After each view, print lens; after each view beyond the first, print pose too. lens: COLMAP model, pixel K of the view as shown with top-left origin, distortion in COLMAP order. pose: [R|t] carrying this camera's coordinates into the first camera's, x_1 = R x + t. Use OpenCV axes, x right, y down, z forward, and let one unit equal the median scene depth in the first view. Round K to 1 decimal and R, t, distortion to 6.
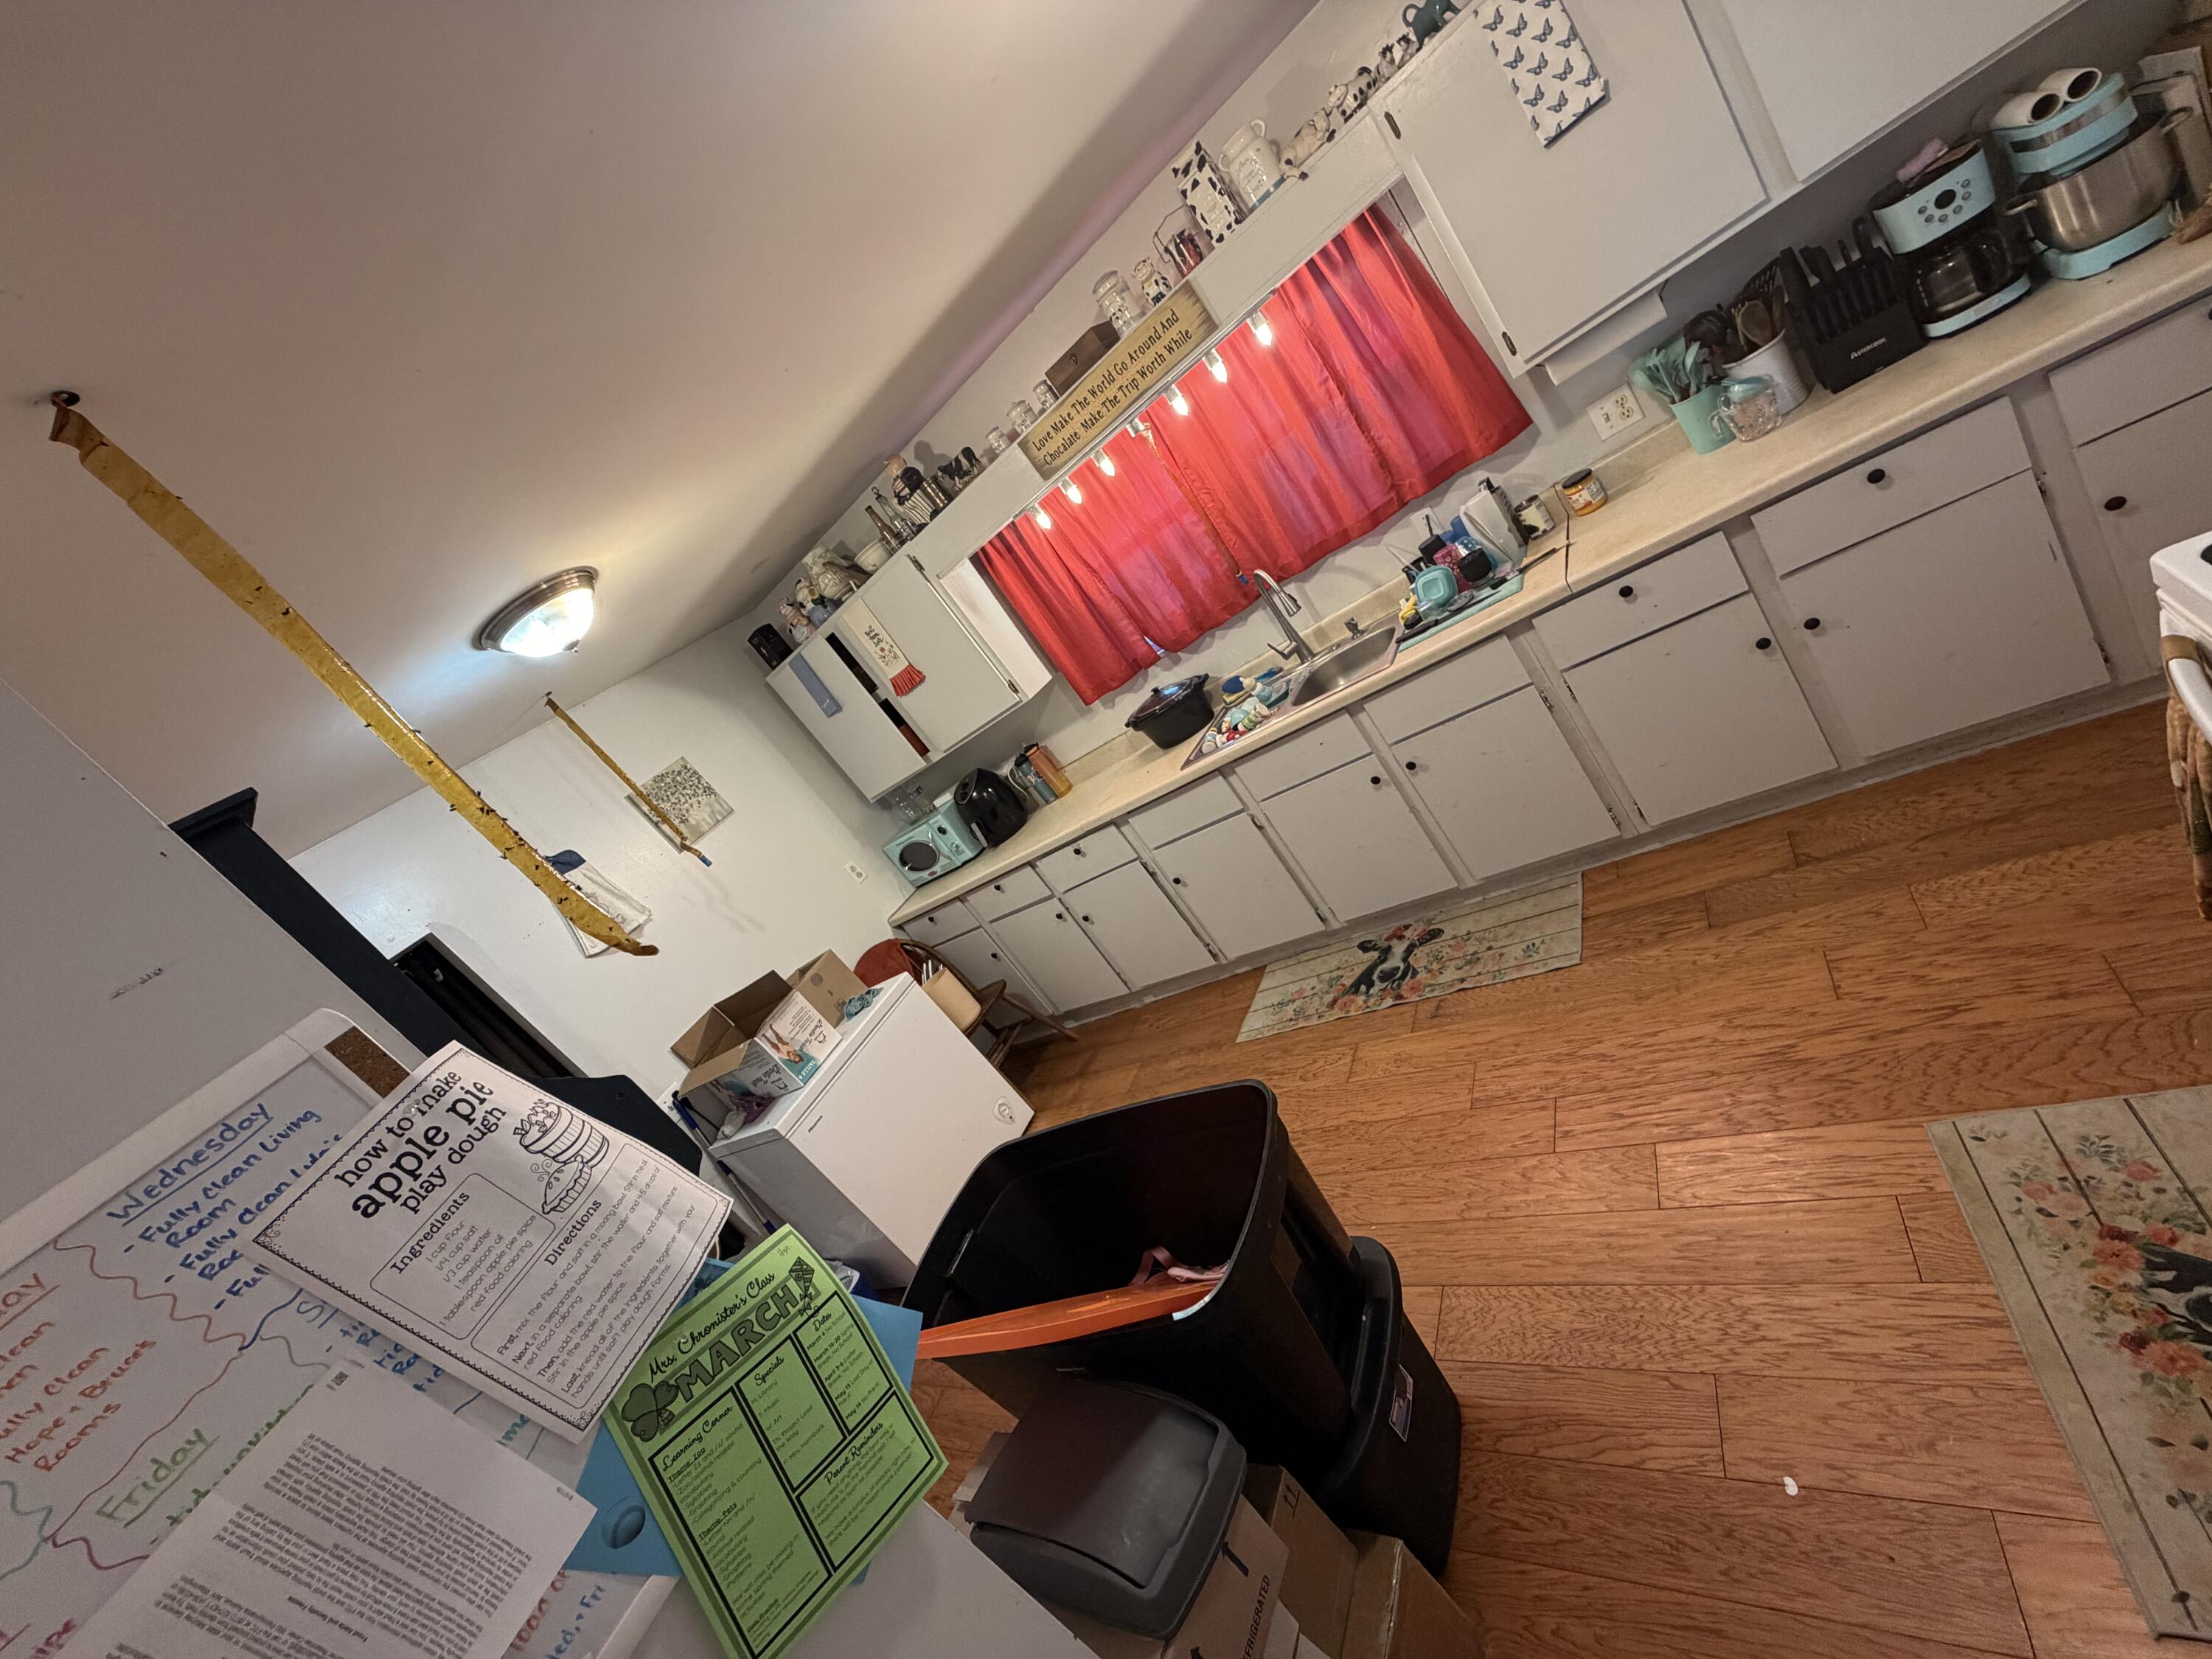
lens RADIAL K [[885.0, 0, 1105.4], [0, 885.0, 835.4], [0, 0, 1]] dist [-0.000698, -0.000361]
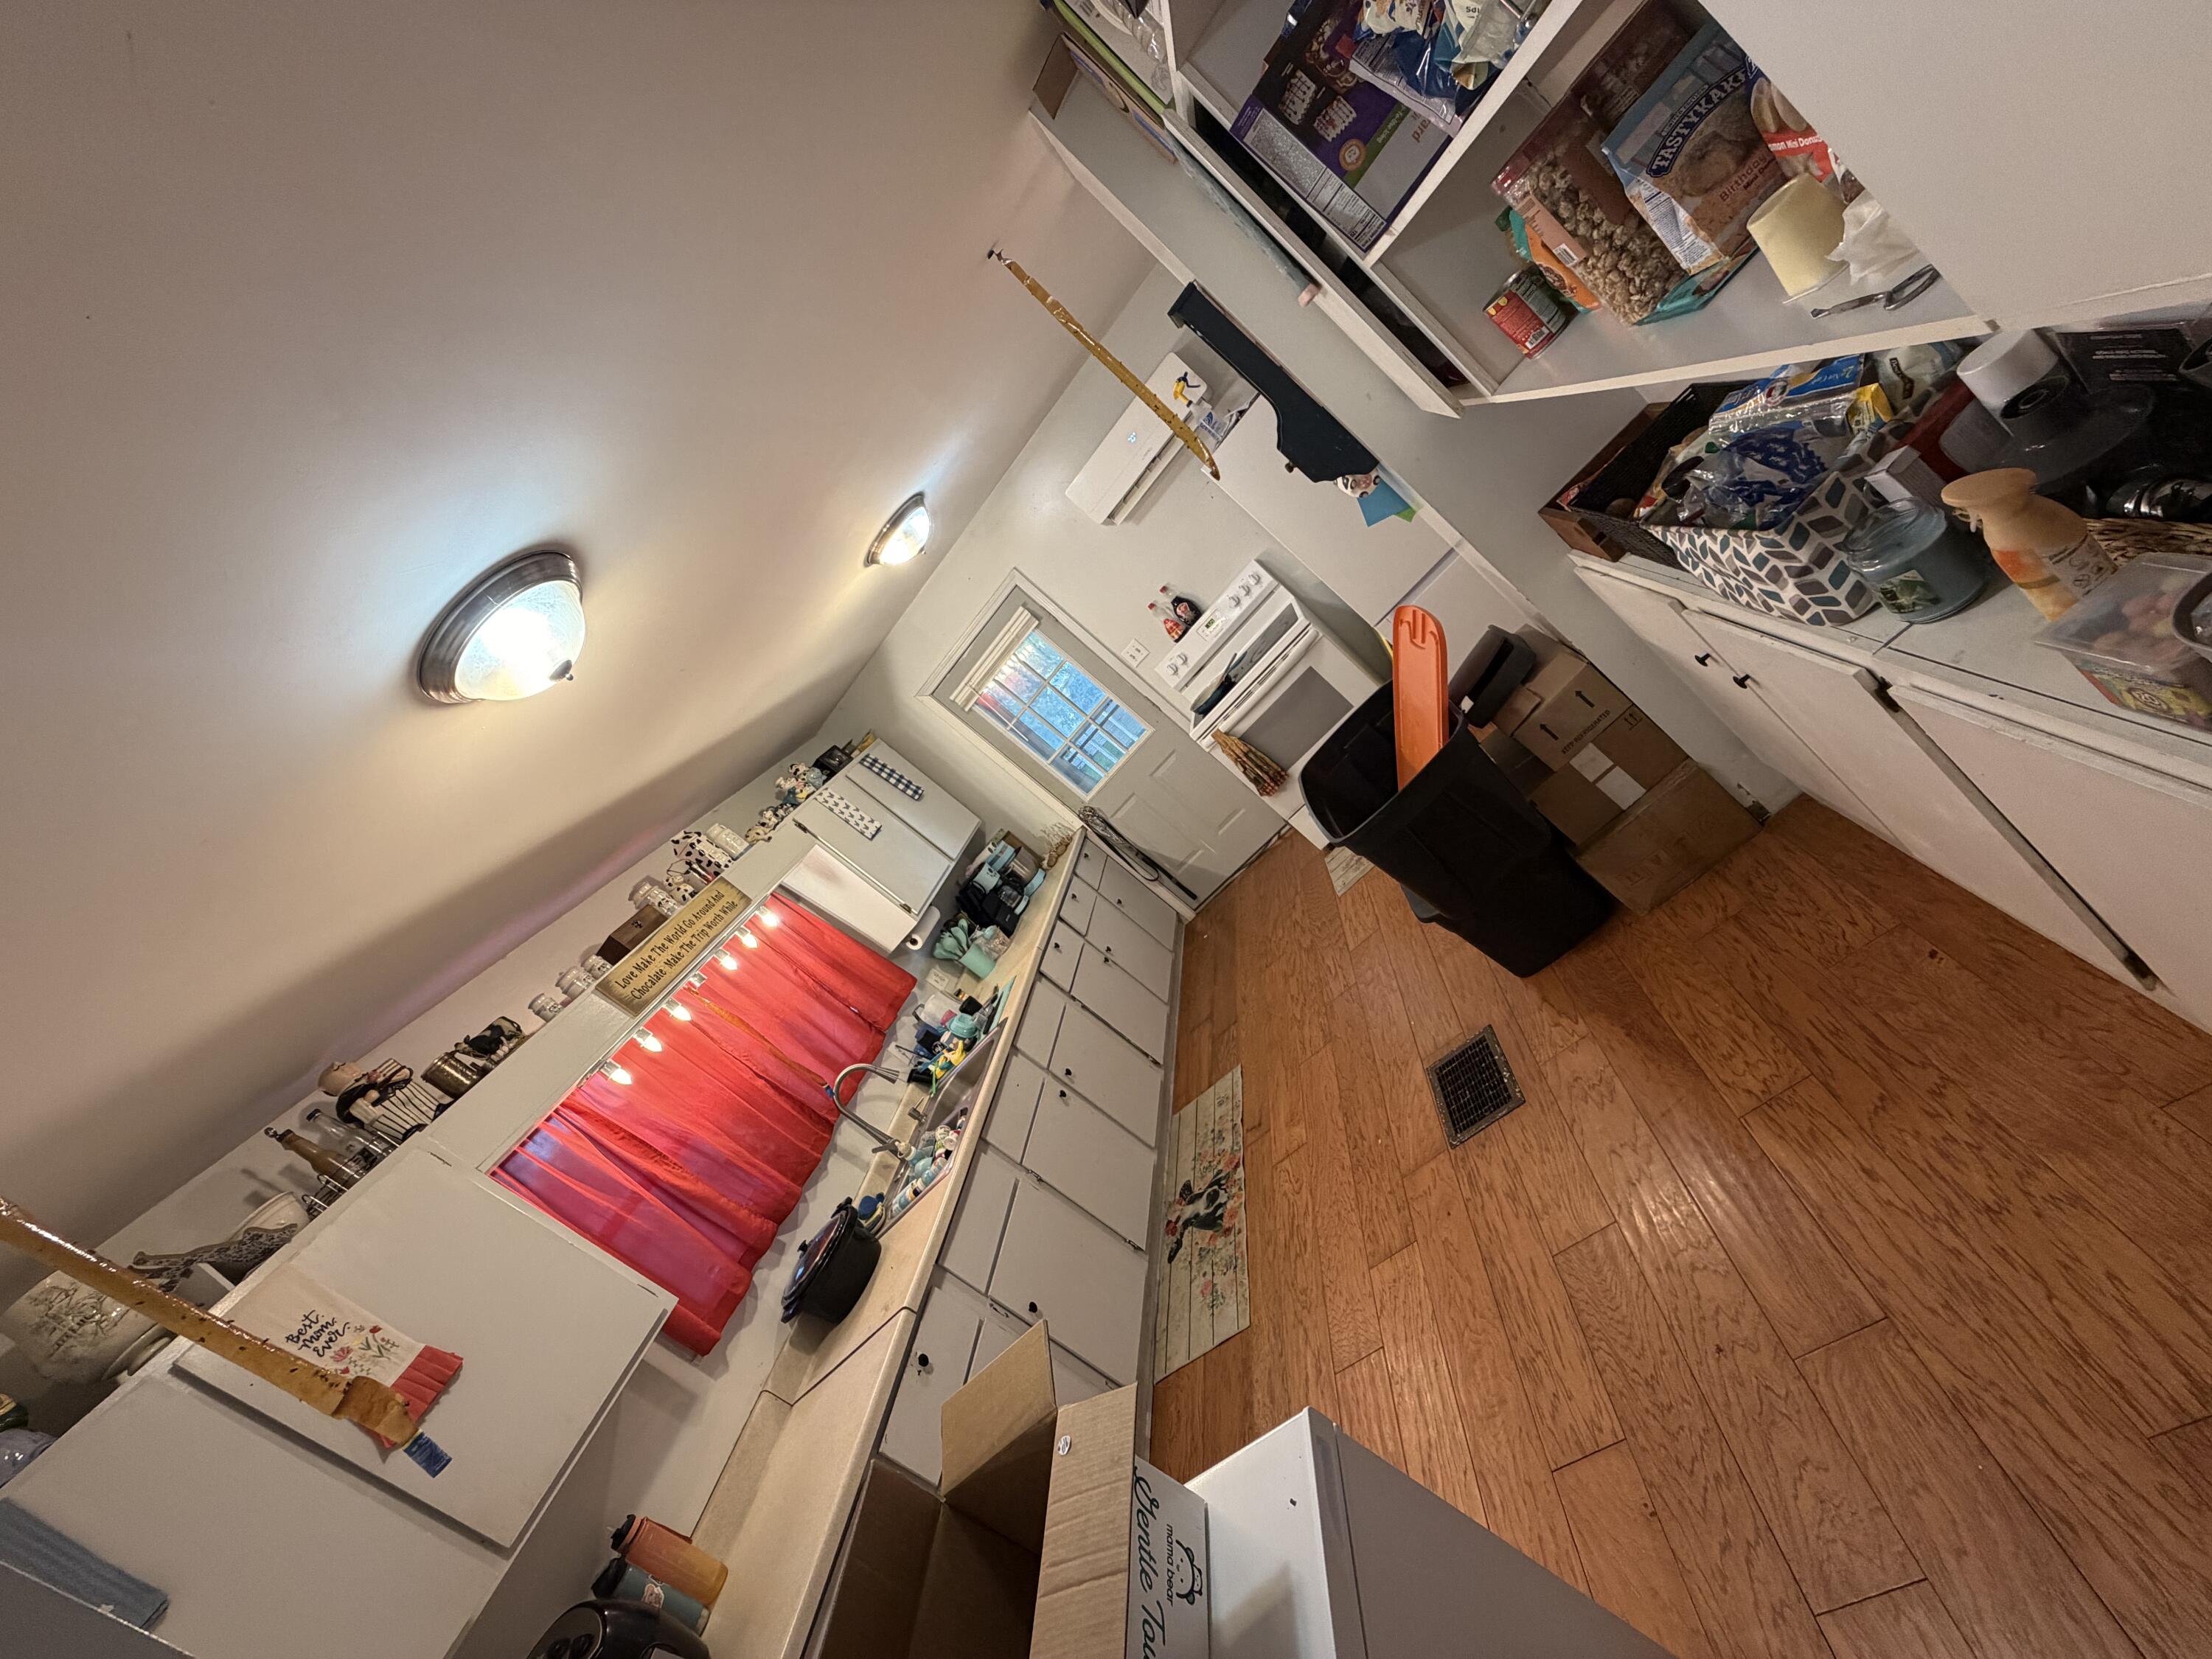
lens RADIAL K [[885.0, 0, 1101.9], [0, 885.0, 831.3], [0, 0, 1]] dist [-0.000698, -0.000361]
pose [[0.280678, 0.352236, 0.892833, -0.835950], [0.890206, 0.252228, -0.379360, 0.333561], [-0.358822, 0.901283, -0.242767, 0.901206]]
